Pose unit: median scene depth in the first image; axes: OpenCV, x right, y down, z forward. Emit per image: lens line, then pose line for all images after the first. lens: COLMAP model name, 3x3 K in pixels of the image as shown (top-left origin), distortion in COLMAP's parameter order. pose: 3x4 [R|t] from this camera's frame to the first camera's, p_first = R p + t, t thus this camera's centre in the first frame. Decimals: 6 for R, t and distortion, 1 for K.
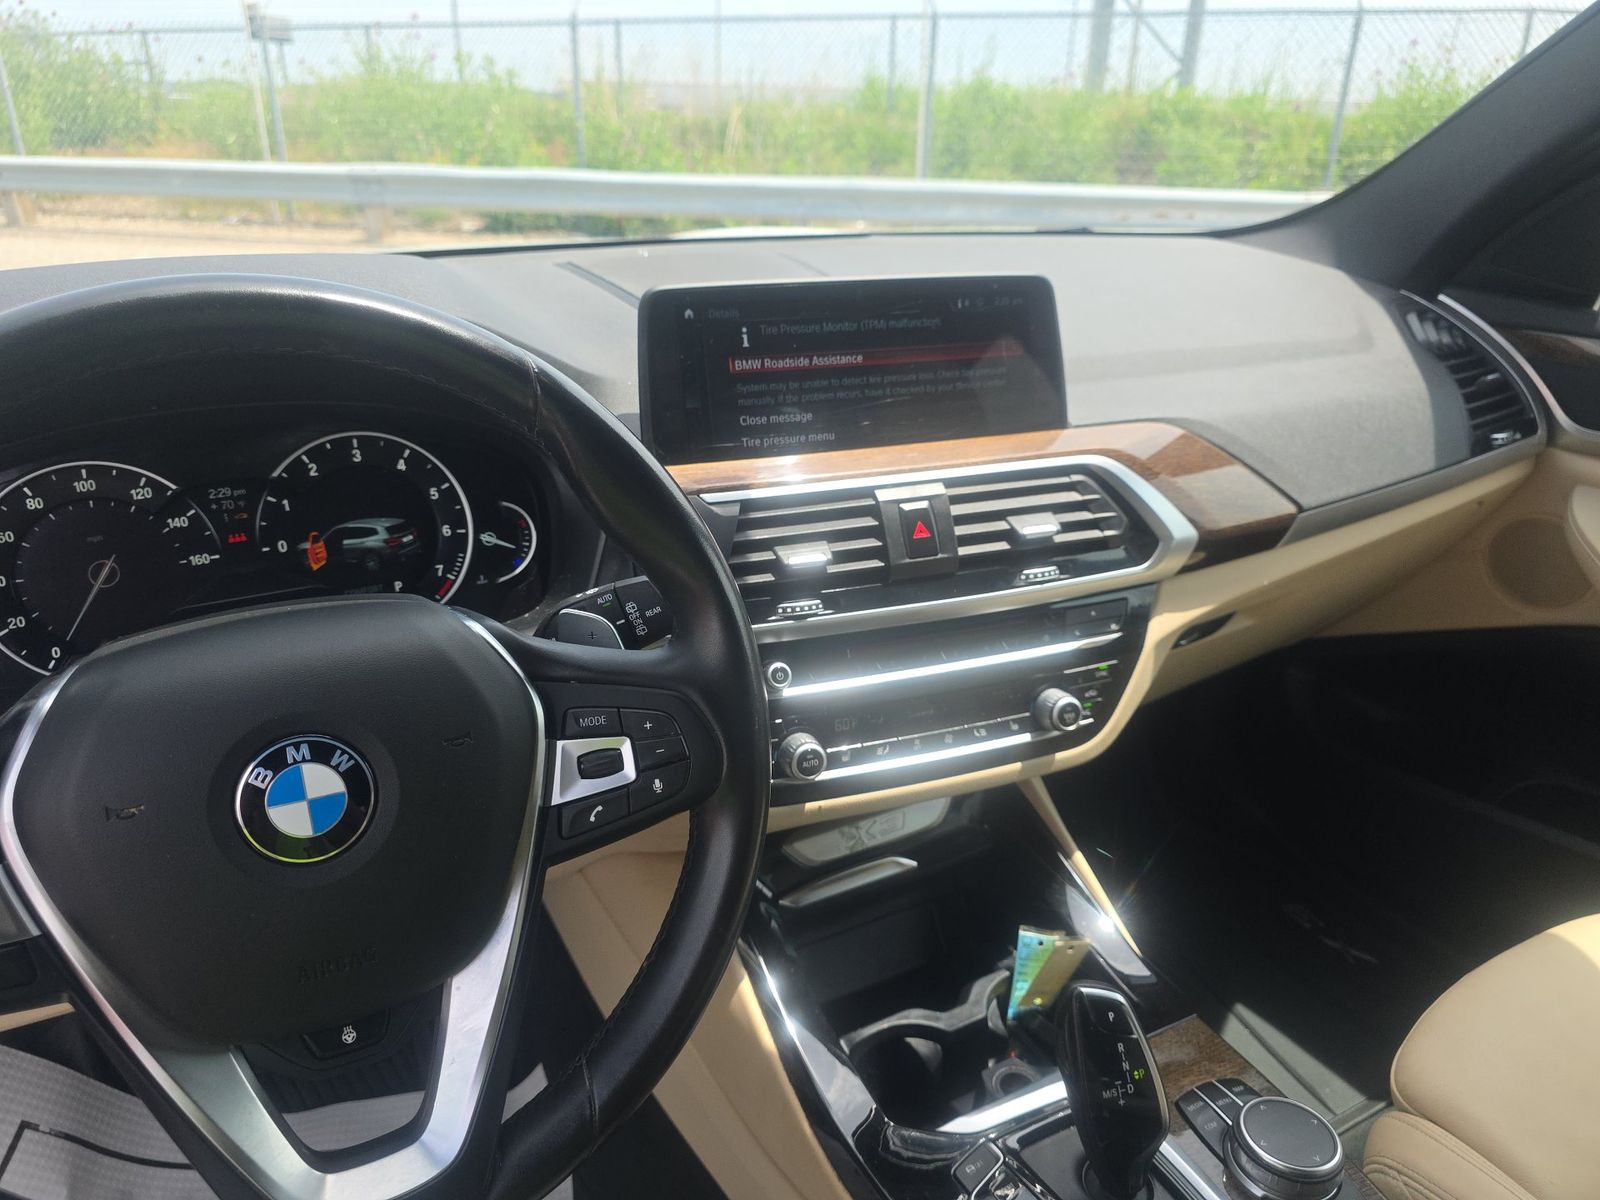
lens RADIAL K [[1073.0, 0, 800.0], [0, 1073.0, 600.0], [0, 0, 1]] dist [0.007433, -0.018501]
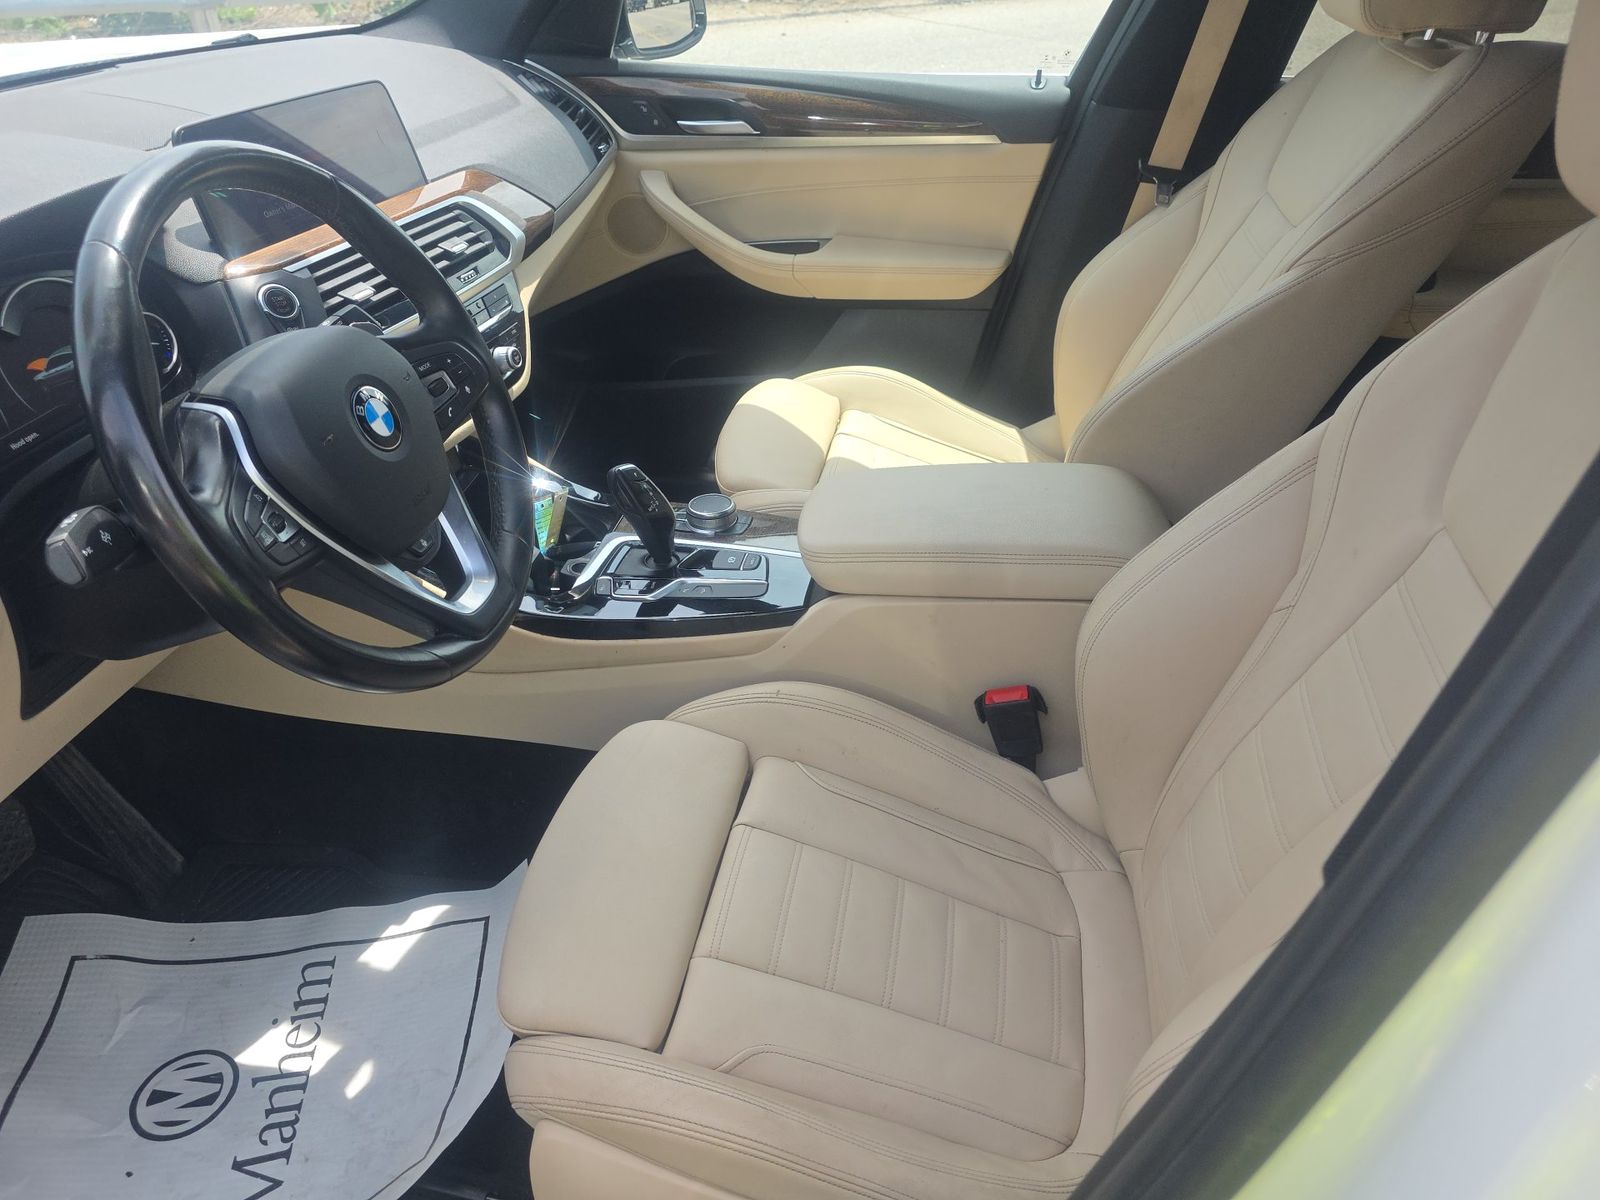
lens RADIAL K [[1073.0, 0, 800.0], [0, 1073.0, 600.0], [0, 0, 1]] dist [0.007433, -0.018501]
pose [[0.610400, -0.440653, 0.658207, -0.691386], [0.304311, 0.897659, 0.318752, 0.046522], [-0.731305, 0.005733, 0.682027, -0.424129]]
